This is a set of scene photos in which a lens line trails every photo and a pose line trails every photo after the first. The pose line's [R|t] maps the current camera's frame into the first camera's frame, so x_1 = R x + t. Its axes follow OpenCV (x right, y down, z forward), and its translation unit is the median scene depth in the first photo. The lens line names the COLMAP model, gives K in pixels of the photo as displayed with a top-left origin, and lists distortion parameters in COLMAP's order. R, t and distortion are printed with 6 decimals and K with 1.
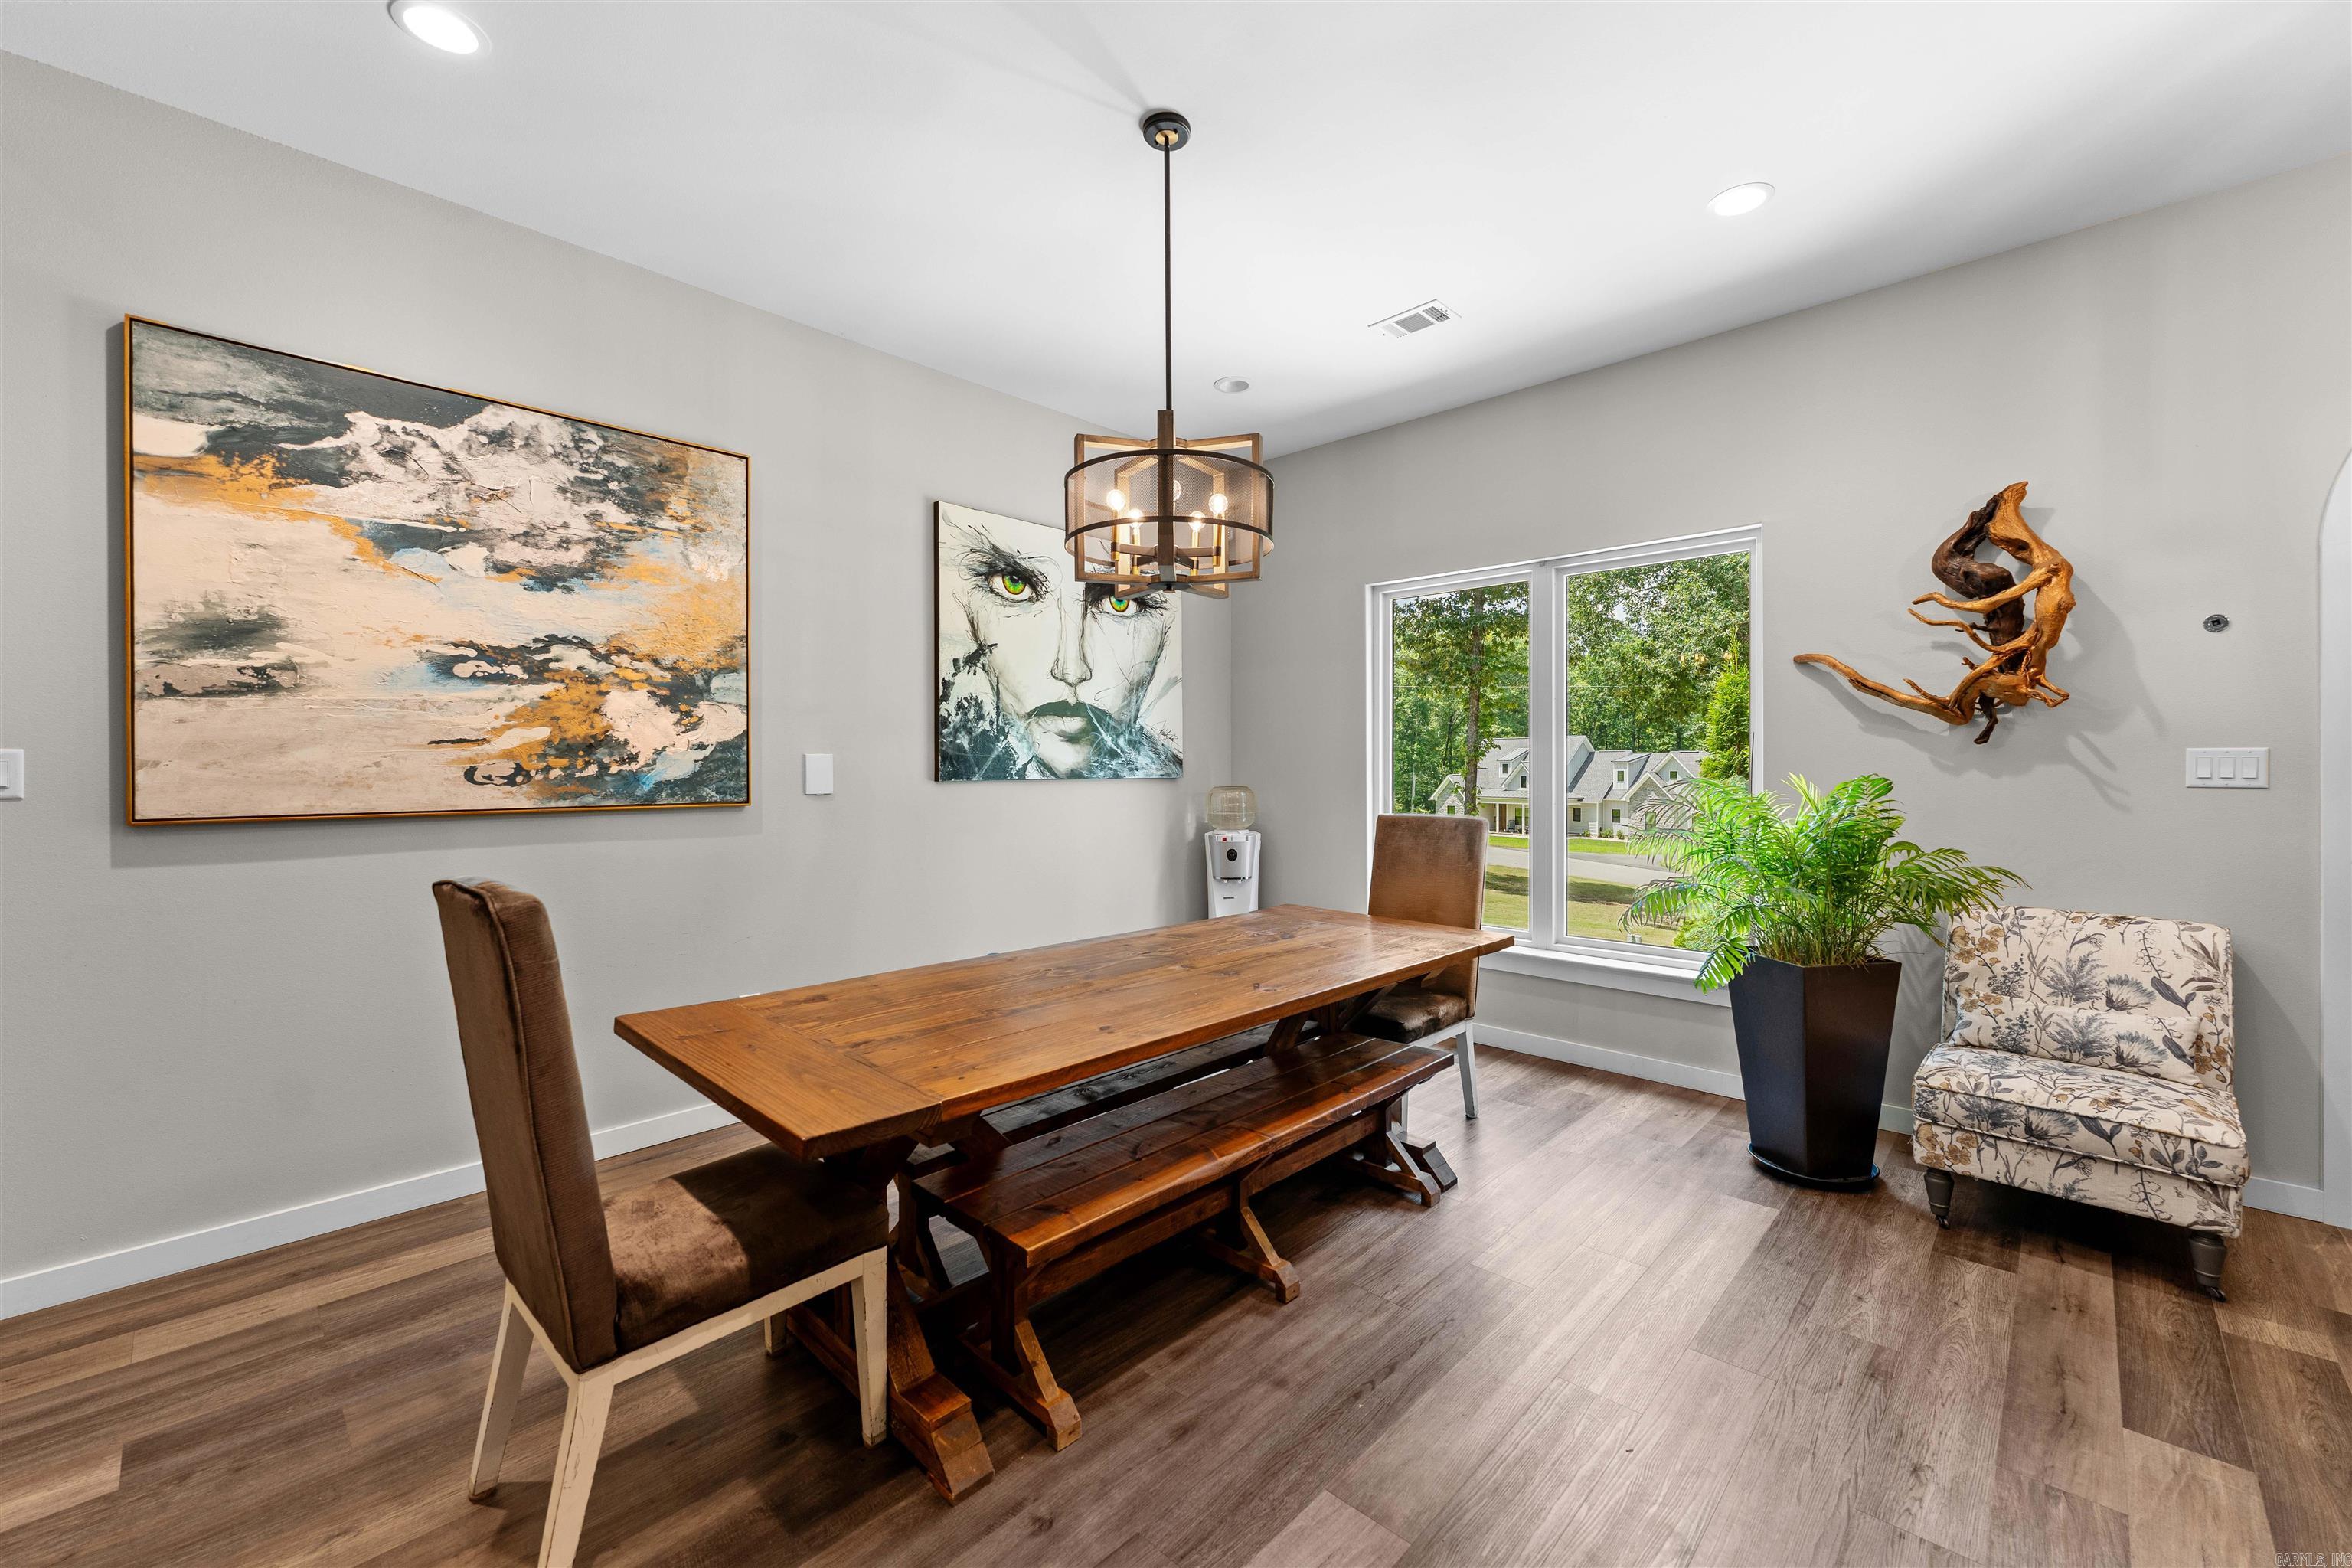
lens RADIAL K [[949.9, 0, 1179.0], [0, 949.9, 766.2], [0, 0, 1]] dist [0.000118, -0.000372]
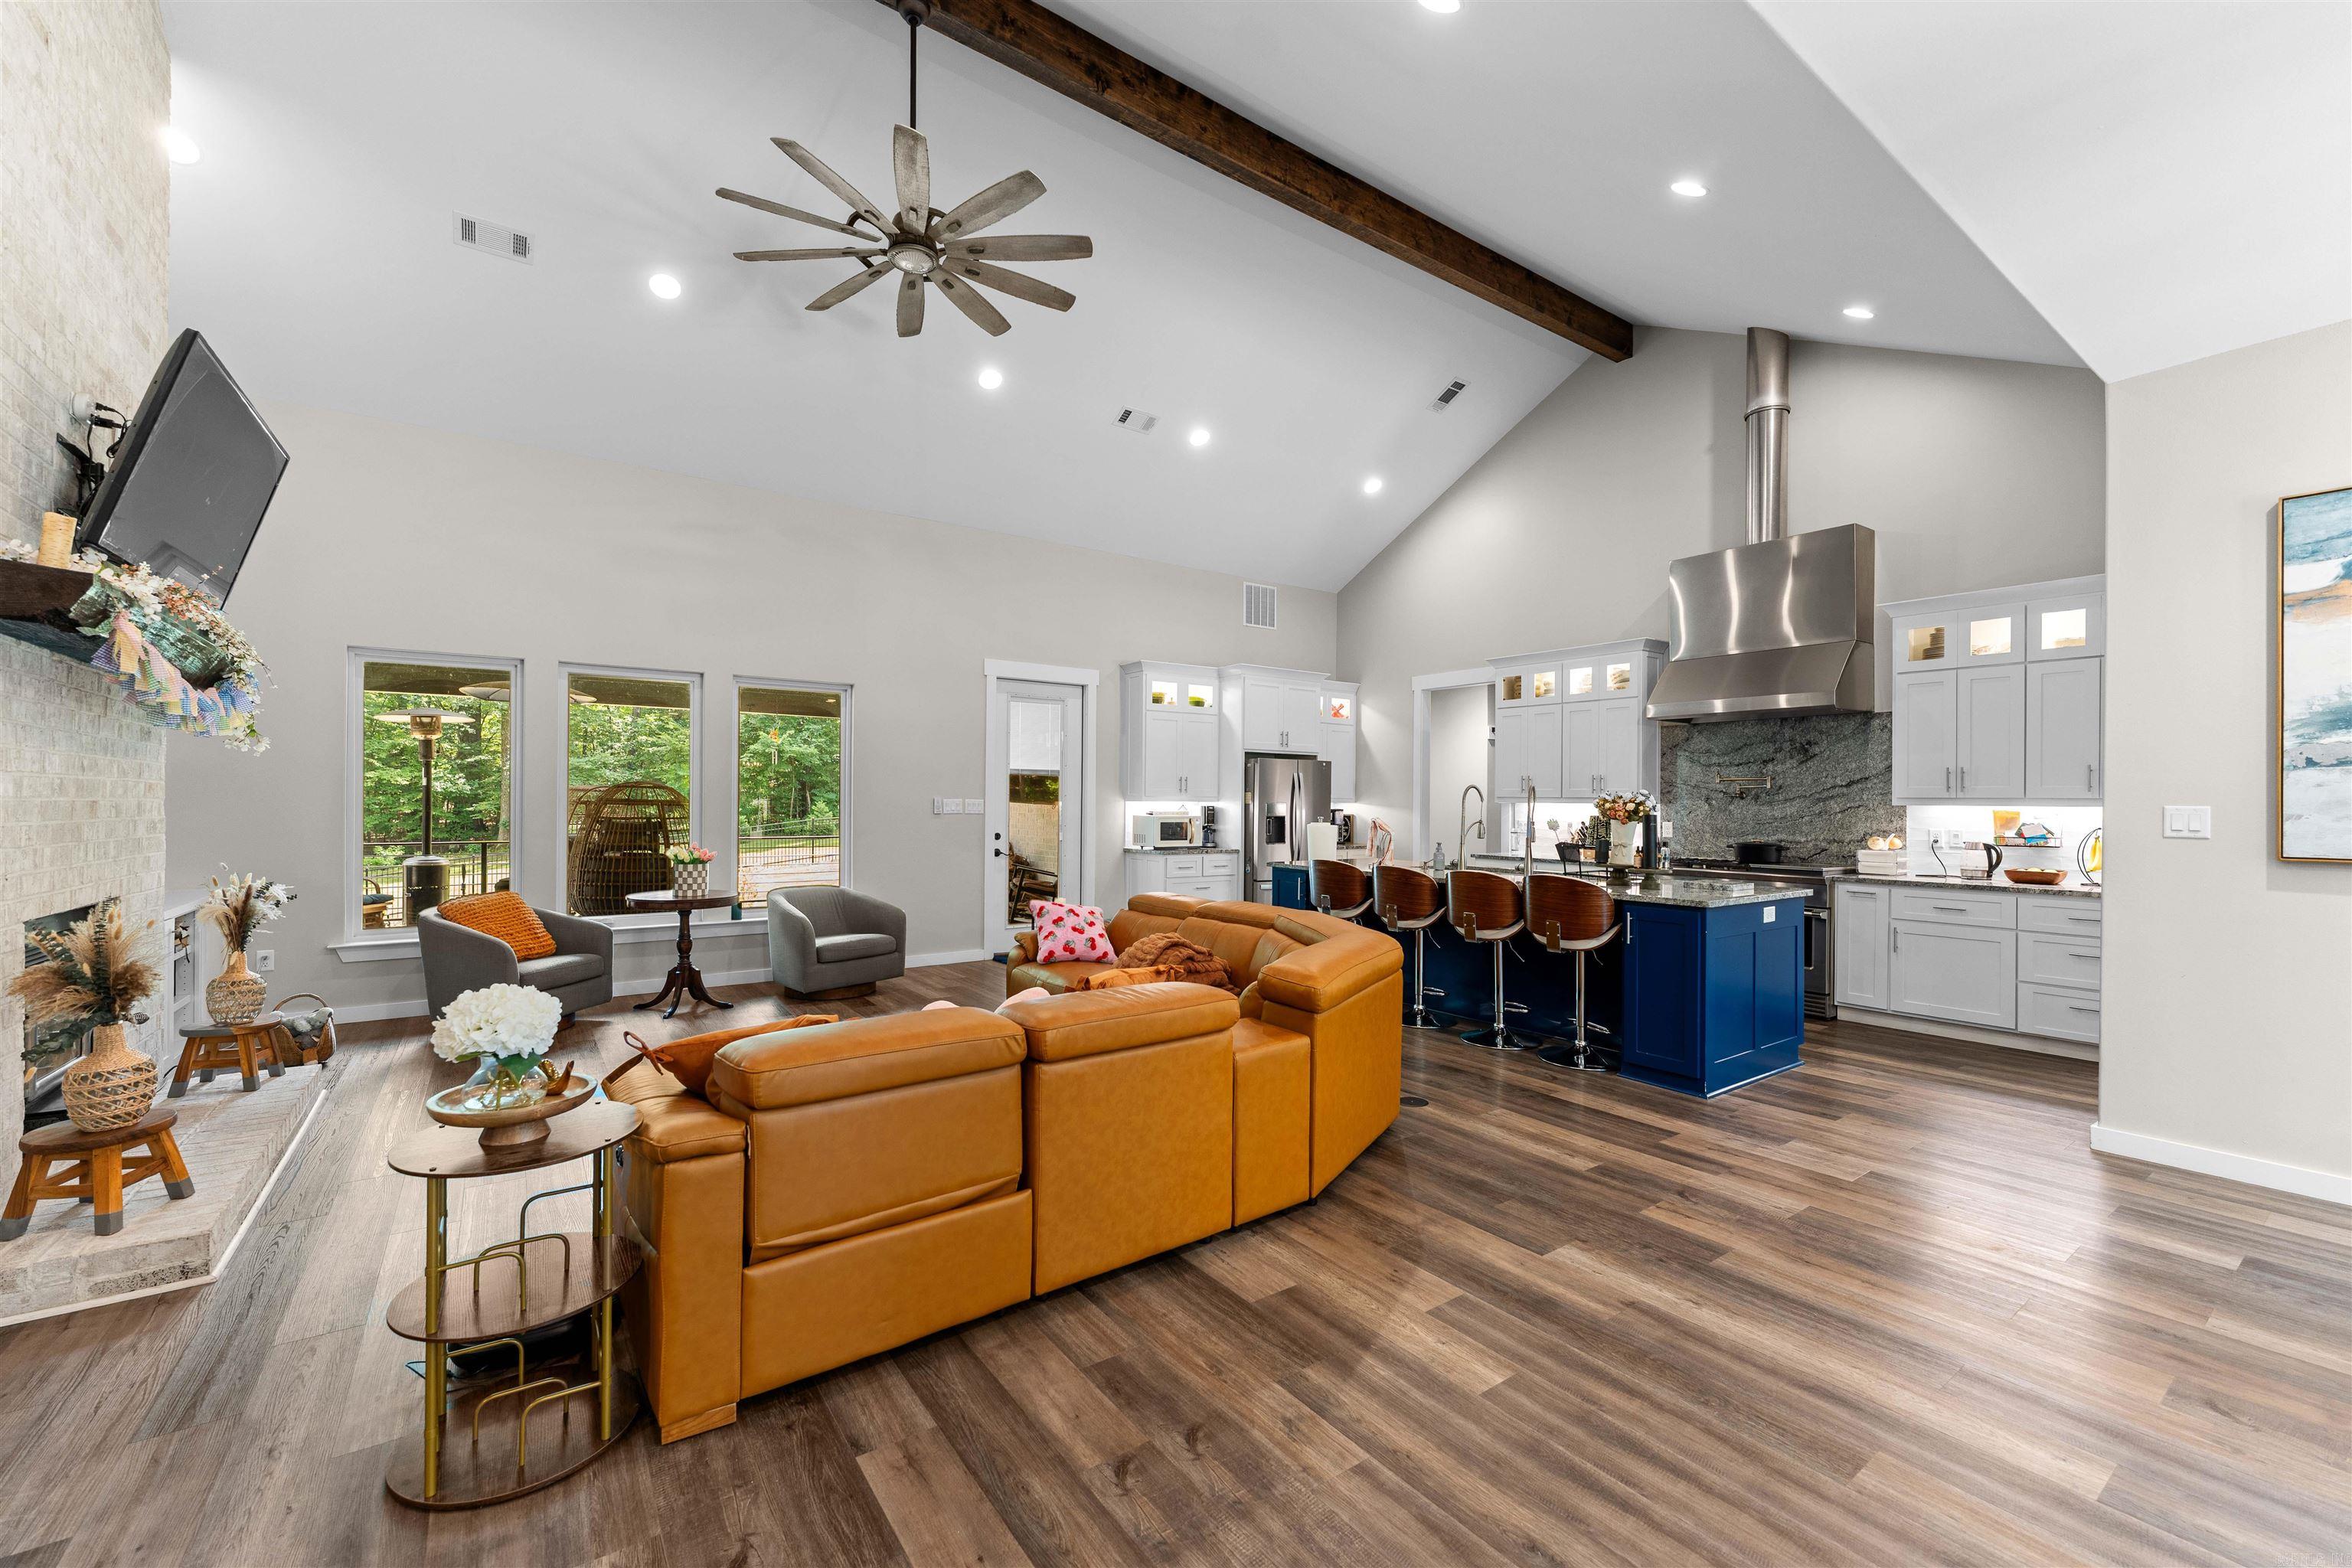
lens RADIAL K [[949.9, 0, 1163.6], [0, 949.9, 799.6], [0, 0, 1]] dist [0.000118, -0.000372]
pose [[-0.191807, 0.002290, -0.981430, 0.474931], [-0.006506, 0.999972, 0.003605, -0.017847], [0.981411, 0.007077, -0.191787, -0.282219]]
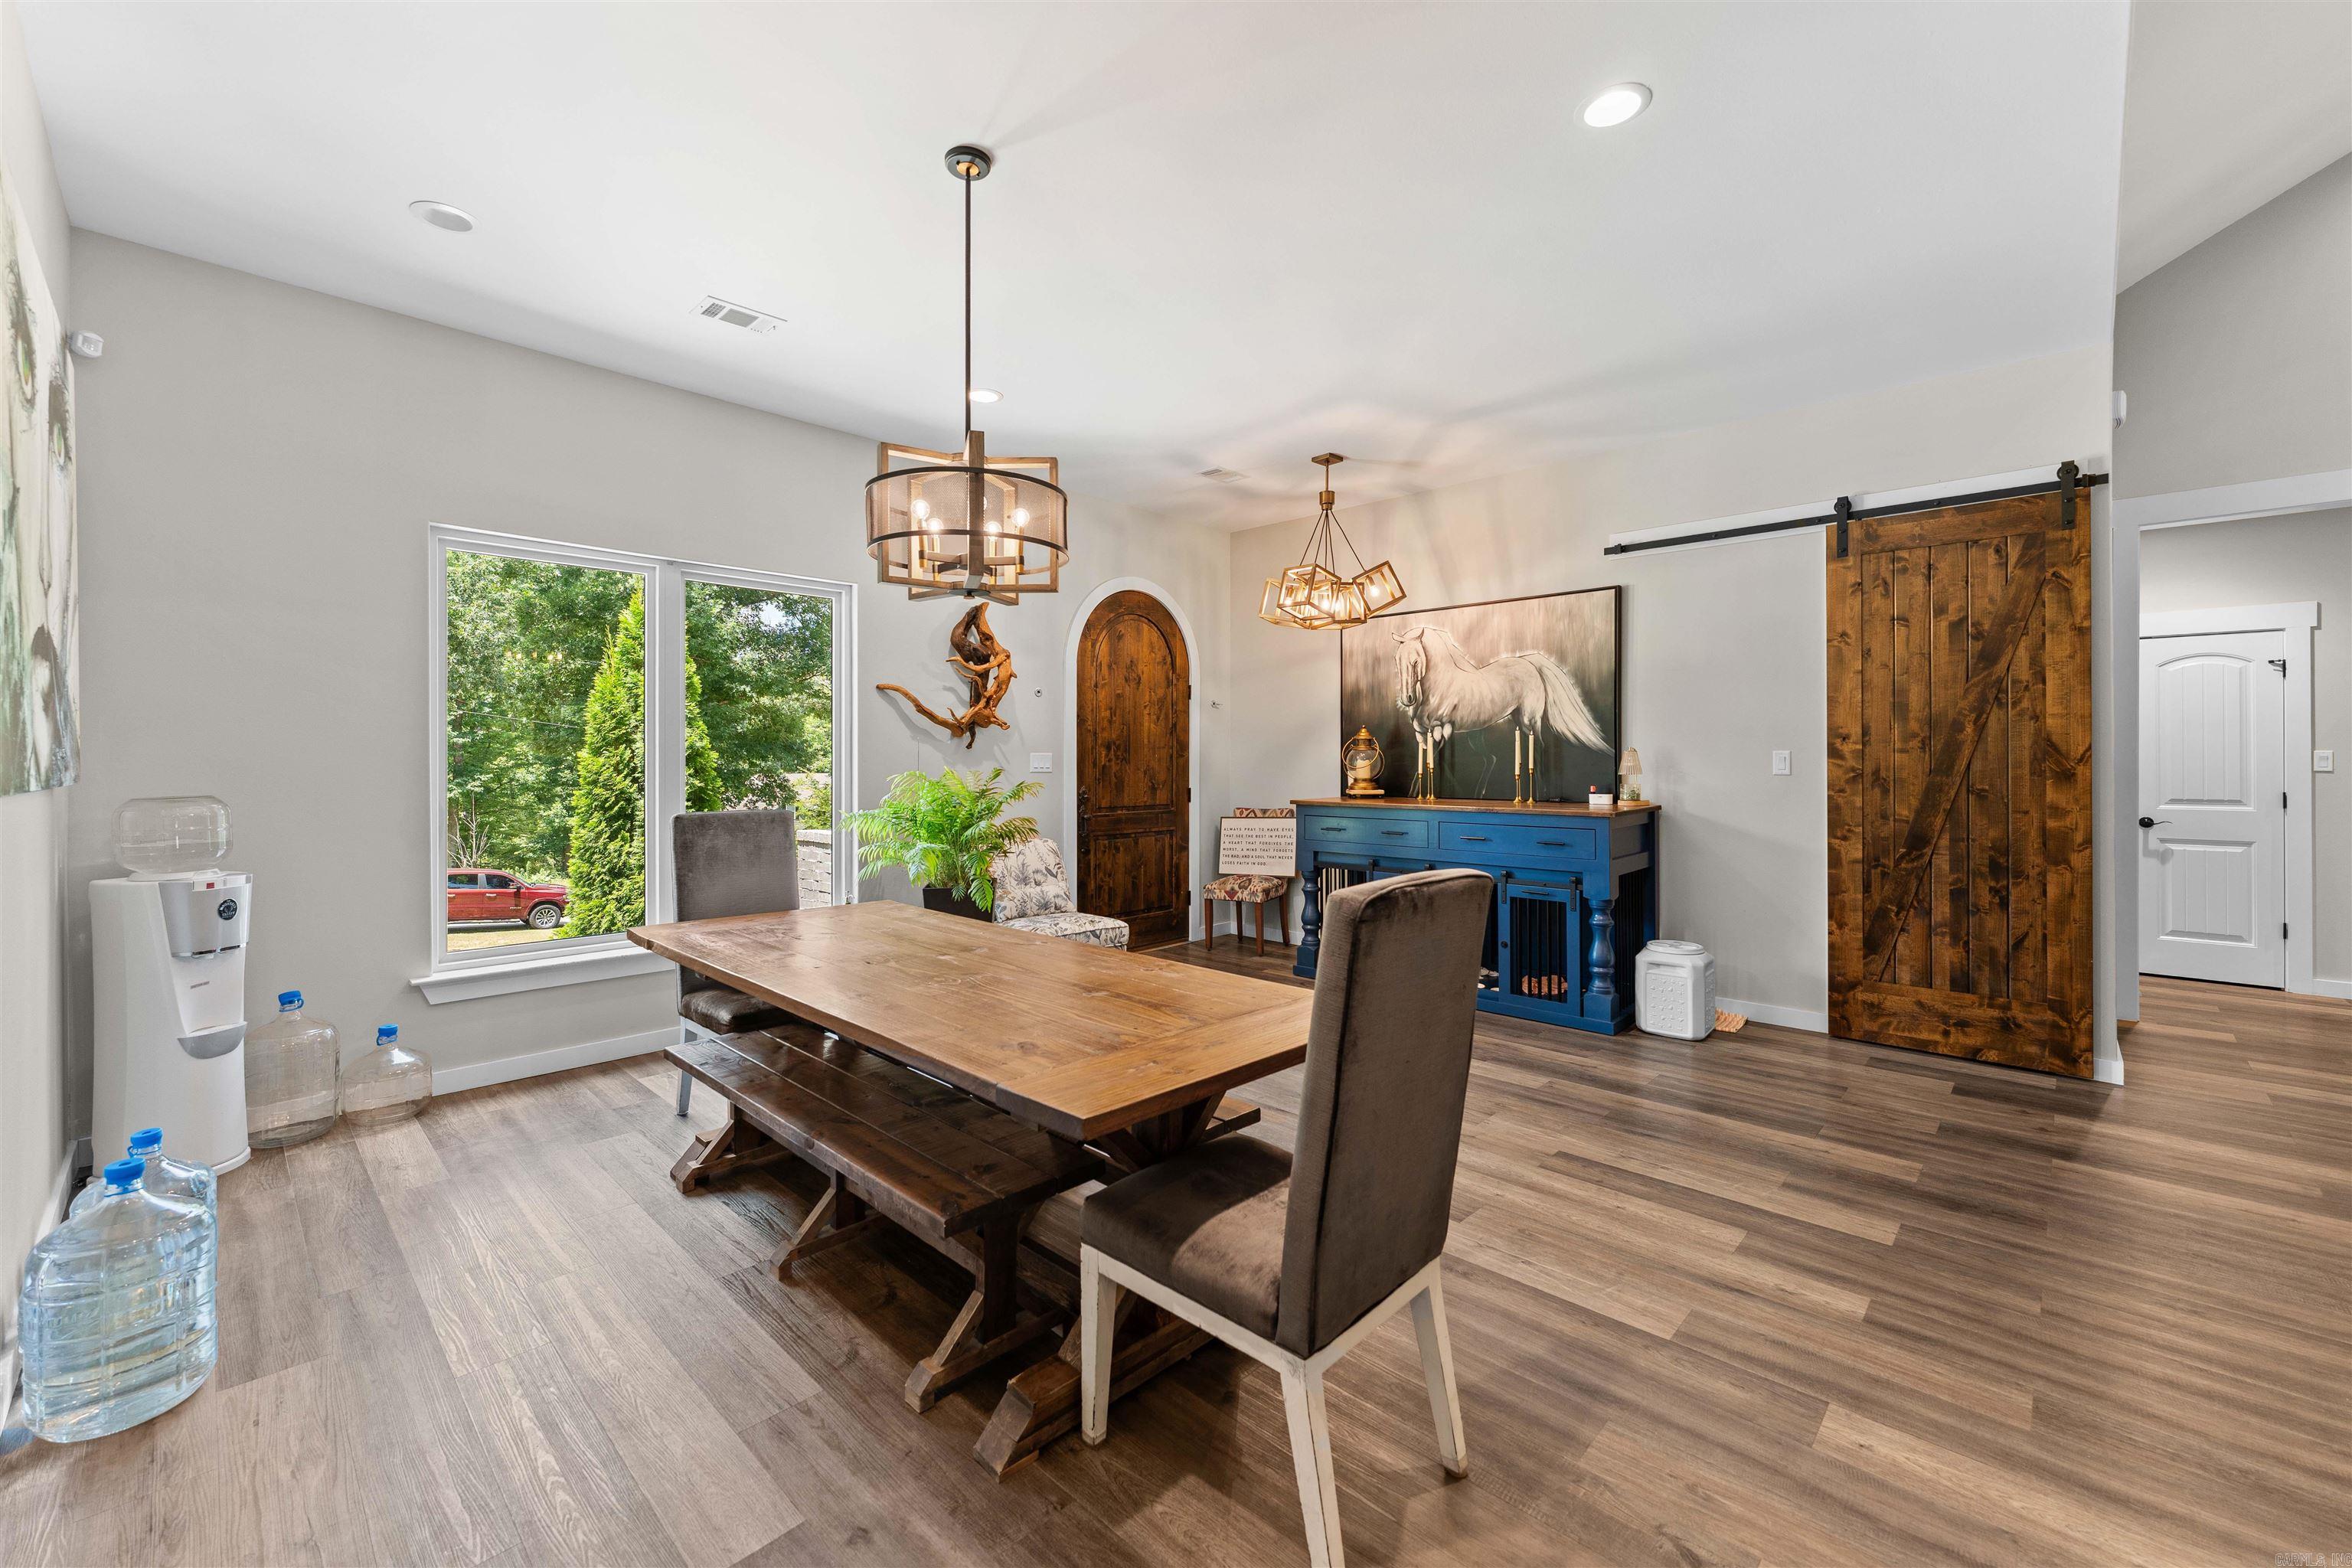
lens RADIAL K [[949.9, 0, 1187.8], [0, 949.9, 764.1], [0, 0, 1]] dist [0.000118, -0.000372]
pose [[-0.005414, -0.000711, 0.999985, -1.009139], [0.000668, 1.000000, 0.000715, 0.002262], [-0.999985, 0.000672, -0.005414, 0.715297]]
